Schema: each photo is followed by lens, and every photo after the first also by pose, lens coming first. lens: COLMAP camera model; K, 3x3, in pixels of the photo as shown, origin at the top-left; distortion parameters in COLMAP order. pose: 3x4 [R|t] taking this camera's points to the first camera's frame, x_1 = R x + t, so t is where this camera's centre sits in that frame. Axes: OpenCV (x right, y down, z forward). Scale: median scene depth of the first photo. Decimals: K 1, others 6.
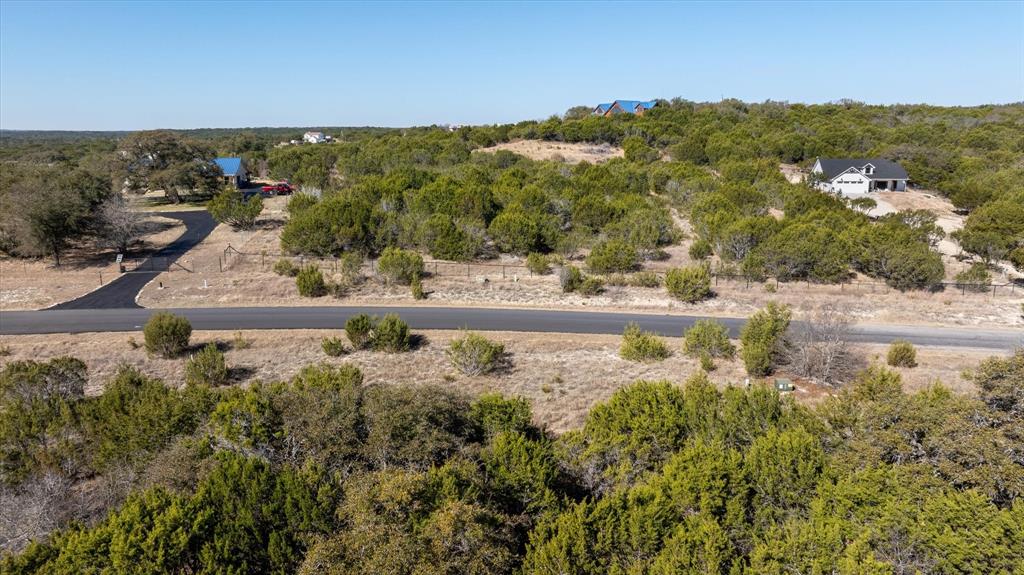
lens RADIAL K [[727.4, 0, 514.7], [0, 727.4, 289.2], [0, 0, 1]] dist [-0.031420, 0.029224]
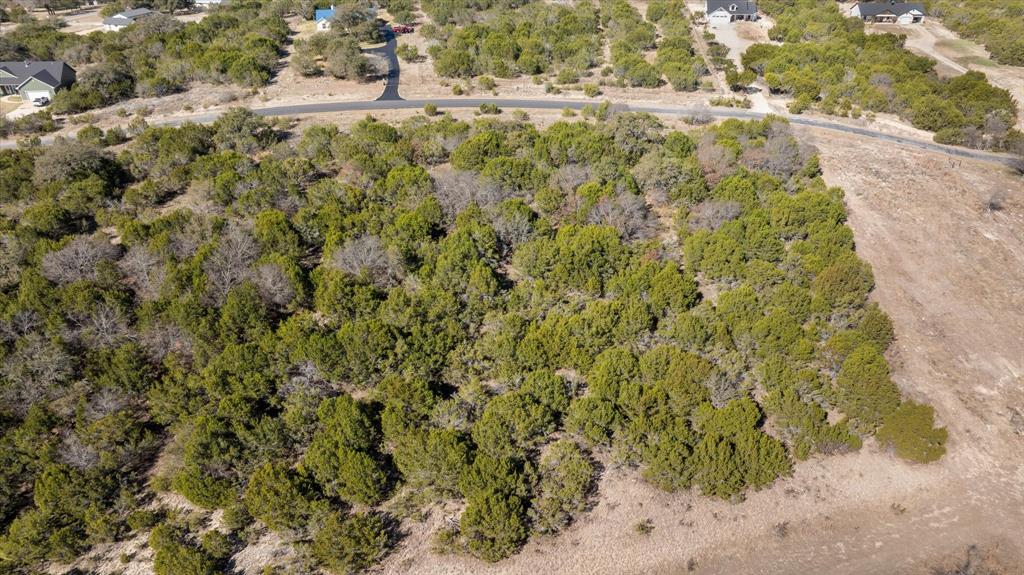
lens RADIAL K [[727.4, 0, 514.7], [0, 727.4, 289.2], [0, 0, 1]] dist [-0.031420, 0.029224]
pose [[0.999996, -0.000241, 0.002734, -0.037130], [-0.000612, 0.951481, 0.307708, -0.082661], [-0.002676, -0.307709, 0.951477, -1.140007]]
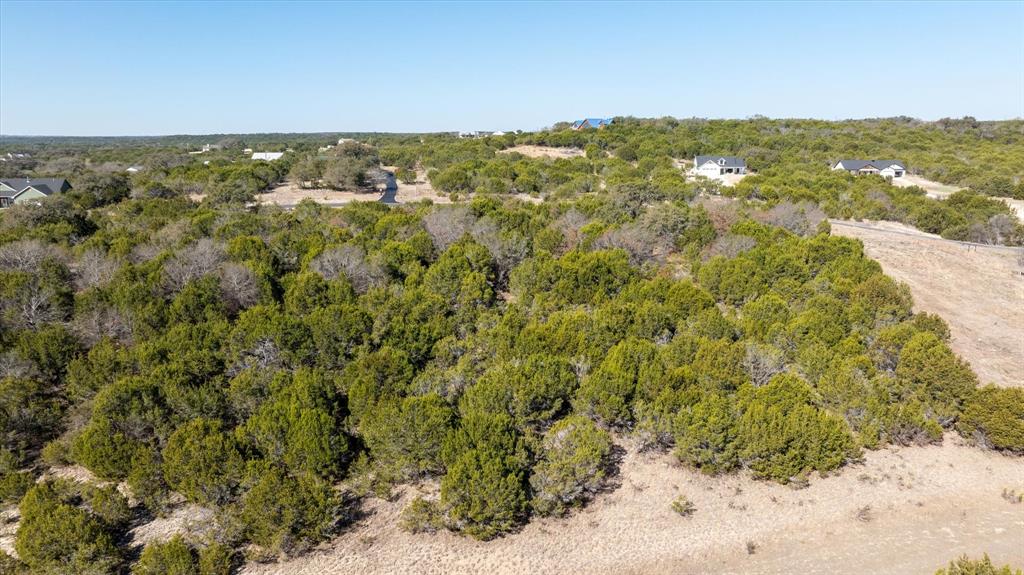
lens RADIAL K [[727.4, 0, 514.7], [0, 727.4, 289.2], [0, 0, 1]] dist [-0.031420, 0.029224]
pose [[0.999978, -0.003425, 0.005715, -0.036283], [0.003458, 0.999978, -0.005699, 0.215209], [-0.005695, 0.005718, 0.999967, -1.072232]]
